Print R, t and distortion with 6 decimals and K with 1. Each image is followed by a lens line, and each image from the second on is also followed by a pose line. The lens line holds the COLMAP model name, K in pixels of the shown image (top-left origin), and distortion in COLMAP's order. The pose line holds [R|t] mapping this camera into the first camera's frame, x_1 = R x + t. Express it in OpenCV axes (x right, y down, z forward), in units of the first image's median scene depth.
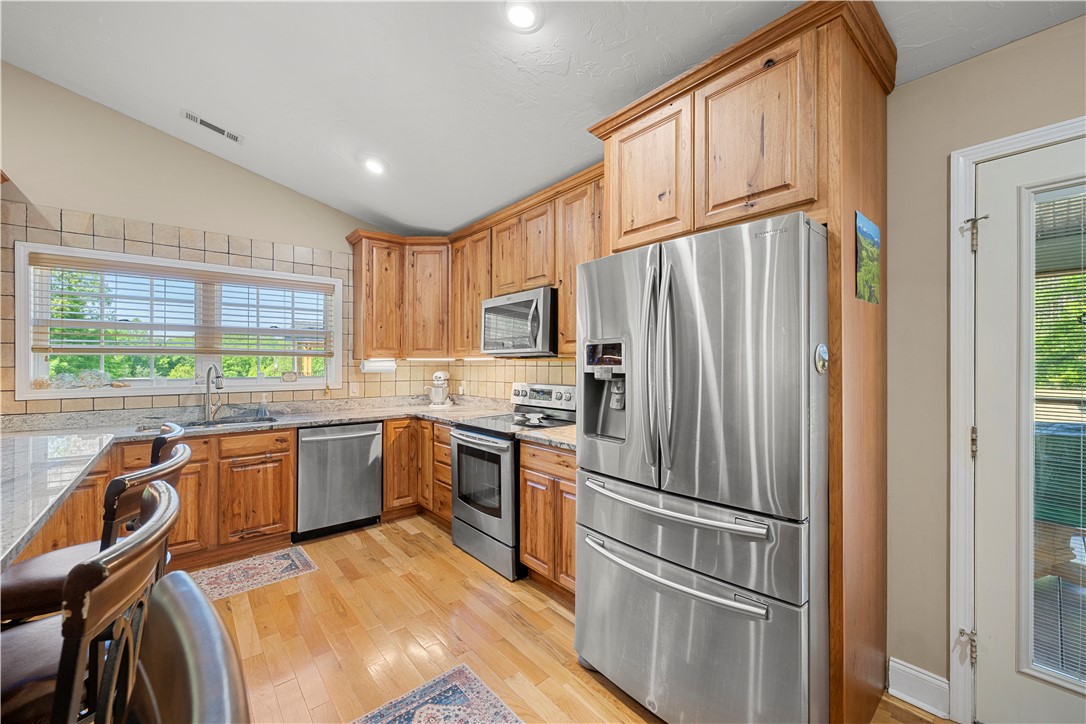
lens RADIAL K [[430.3, 0, 554.1], [0, 430.3, 359.7], [0, 0, 1]] dist [0.002090, -0.000170]
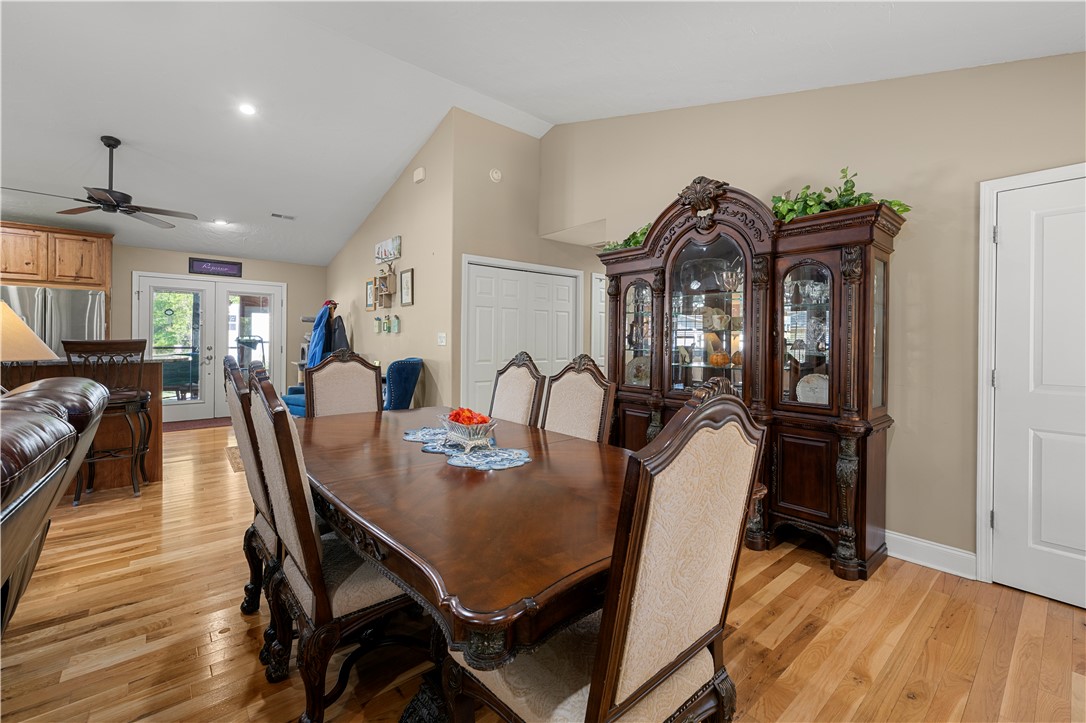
lens RADIAL K [[459.6, 0, 571.5], [0, 459.6, 339.2], [0, 0, 1]] dist [0.001115, 0.000137]
pose [[-0.022515, 0.000842, 0.999746, -1.569358], [-0.019164, 0.999816, -0.001274, 0.013045], [-0.999563, -0.019187, -0.022494, -1.351997]]
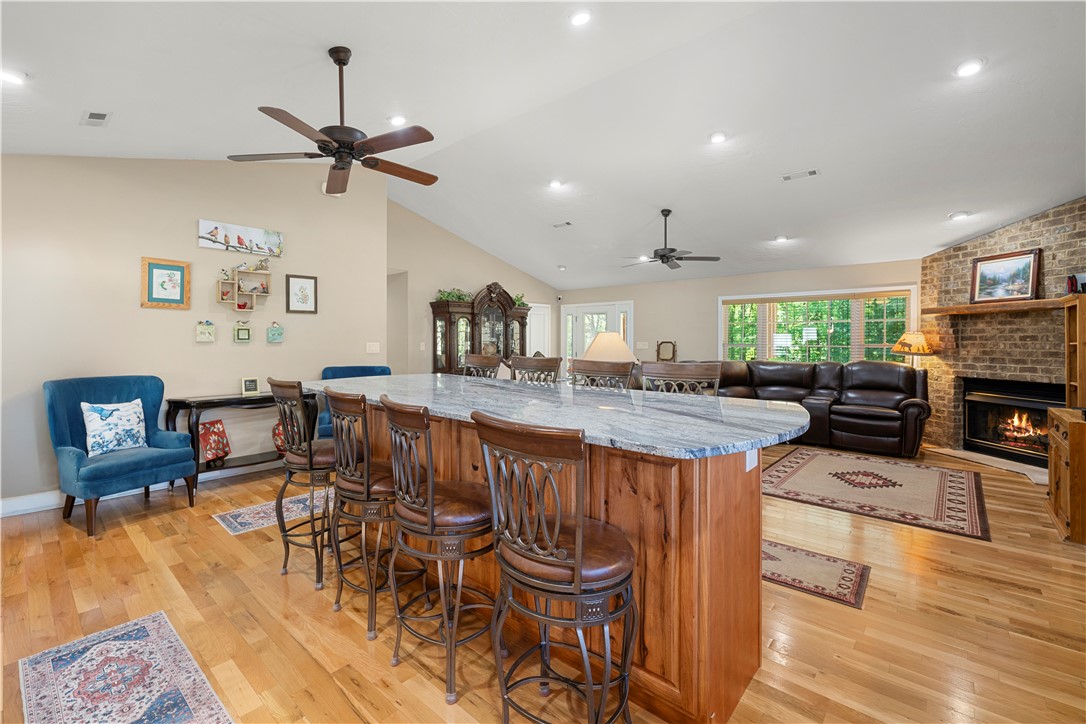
lens RADIAL K [[469.1, 0, 509.5], [0, 469.1, 340.4], [0, 0, 1]] dist [-0.001179, 0.000111]
pose [[-0.994361, -0.000585, -0.106042, -0.384920], [0.000586, 0.999939, -0.011016, 0.010052], [0.106042, -0.011016, -0.994301, 0.942683]]
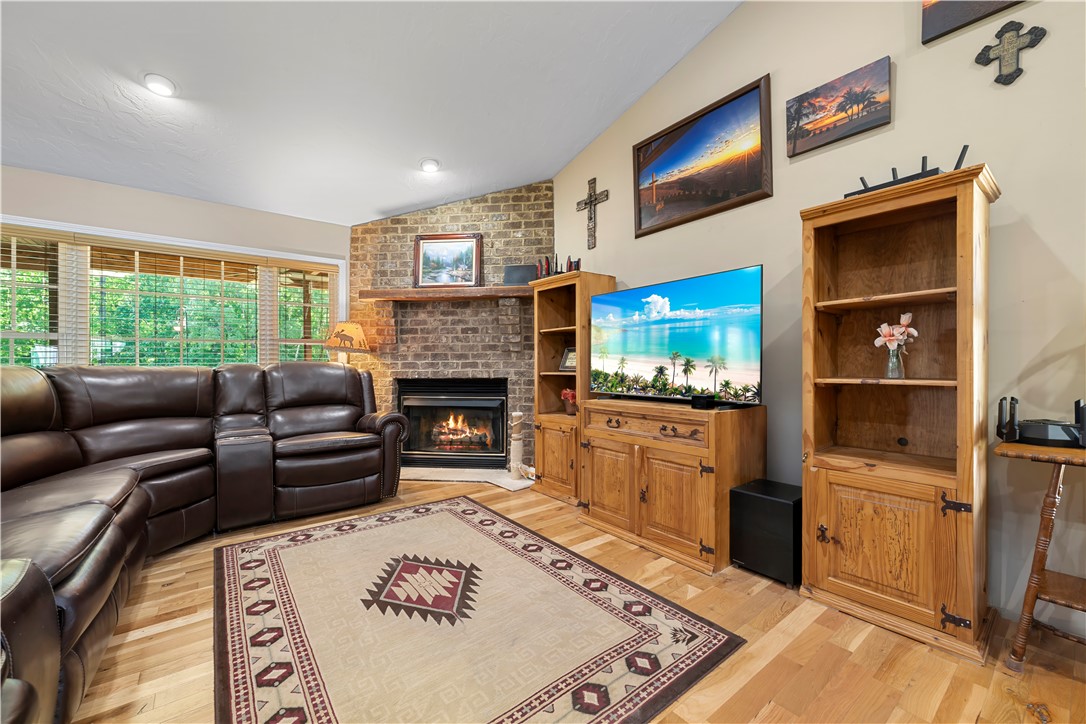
lens RADIAL K [[427.9, 0, 526.1], [0, 427.9, 362.1], [0, 0, 1]] dist [0.000247, -0.000016]
pose [[-0.061968, -0.001740, -0.998077, -0.990918], [0.016508, 0.999860, -0.002768, 0.090598], [0.997942, -0.016648, -0.061930, -0.194787]]
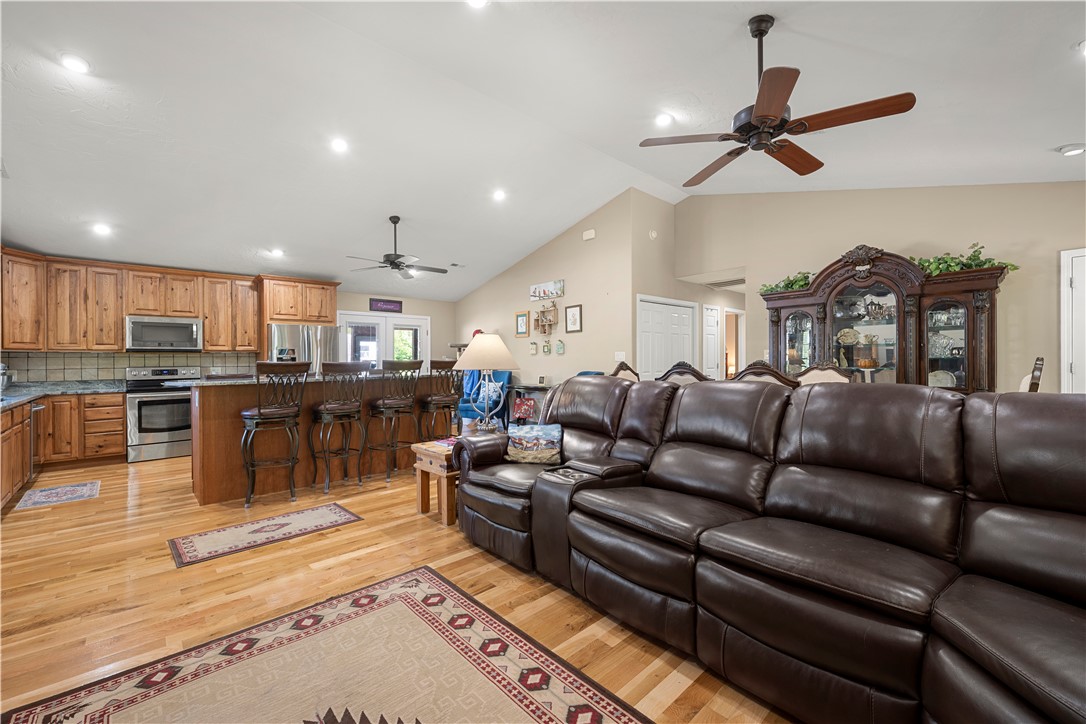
lens RADIAL K [[447.7, 0, 538.8], [0, 447.7, 355.6], [0, 0, 1]] dist [0.002041, 0.000231]
pose [[-0.027163, 0.015388, 0.999513, -2.036714], [0.003190, 0.999878, -0.015307, 0.043978], [-0.999626, 0.002773, -0.027209, -0.538850]]
